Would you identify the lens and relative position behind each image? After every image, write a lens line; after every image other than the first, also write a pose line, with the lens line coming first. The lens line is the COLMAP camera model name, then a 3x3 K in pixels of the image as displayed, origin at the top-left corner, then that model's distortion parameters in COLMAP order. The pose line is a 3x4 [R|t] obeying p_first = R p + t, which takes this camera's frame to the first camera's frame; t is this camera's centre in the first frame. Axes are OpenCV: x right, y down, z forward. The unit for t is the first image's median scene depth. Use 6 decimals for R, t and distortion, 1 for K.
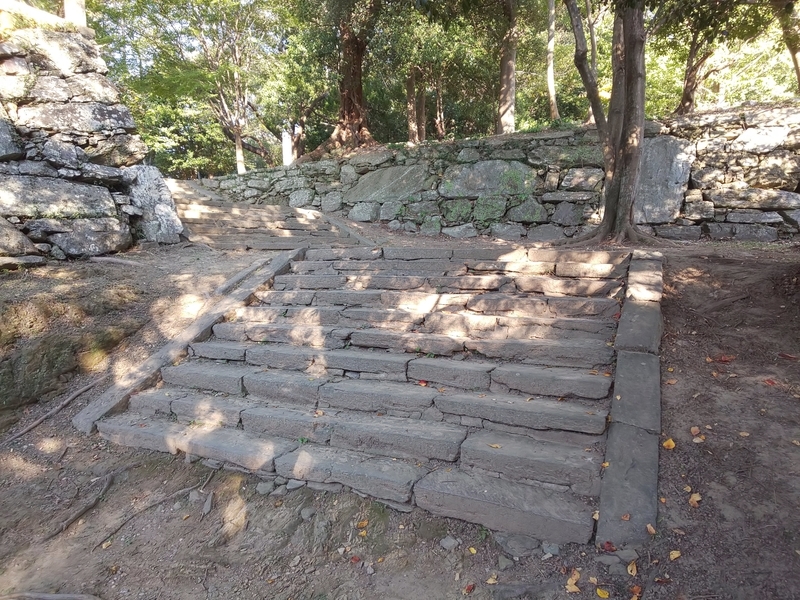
lens RADIAL K [[507.6, 0, 402.7], [0, 507.6, 299.7], [0, 0, 1]] dist [0.003348, -0.013762]
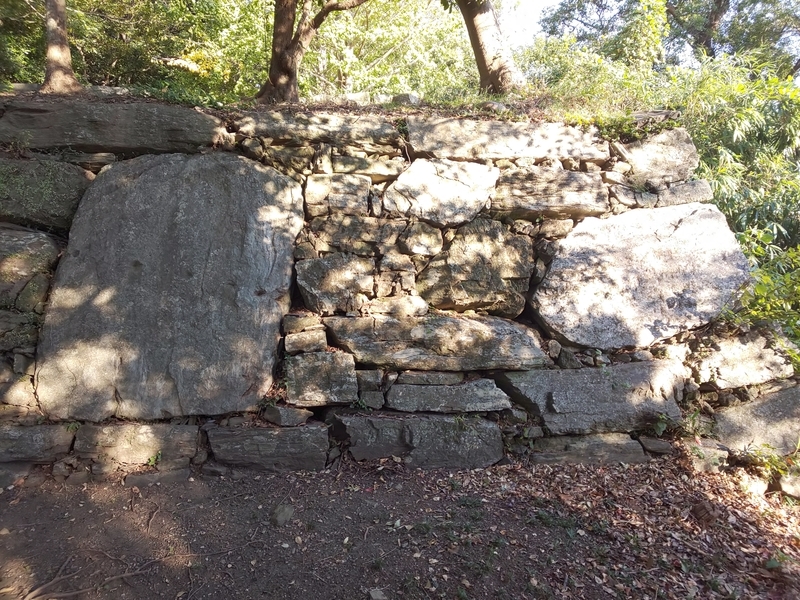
lens RADIAL K [[507.6, 0, 394.7], [0, 507.6, 297.9], [0, 0, 1]] dist [0.003348, -0.013762]
pose [[0.800691, -0.060343, 0.596031, 0.403706], [0.062913, 0.997882, 0.016512, -0.225575], [-0.595766, 0.024277, 0.802791, 0.660297]]
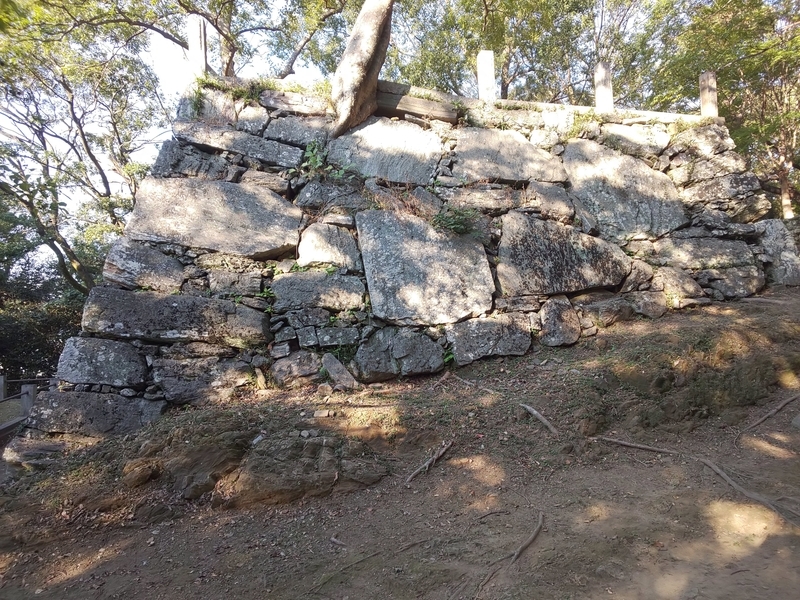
lens RADIAL K [[507.6, 0, 399.5], [0, 507.6, 301.8], [0, 0, 1]] dist [0.003348, -0.013762]
pose [[0.667119, -0.034599, -0.744148, -0.315458], [-0.047668, 0.994891, -0.088991, 0.087798], [0.743425, 0.094839, 0.662061, -0.506470]]
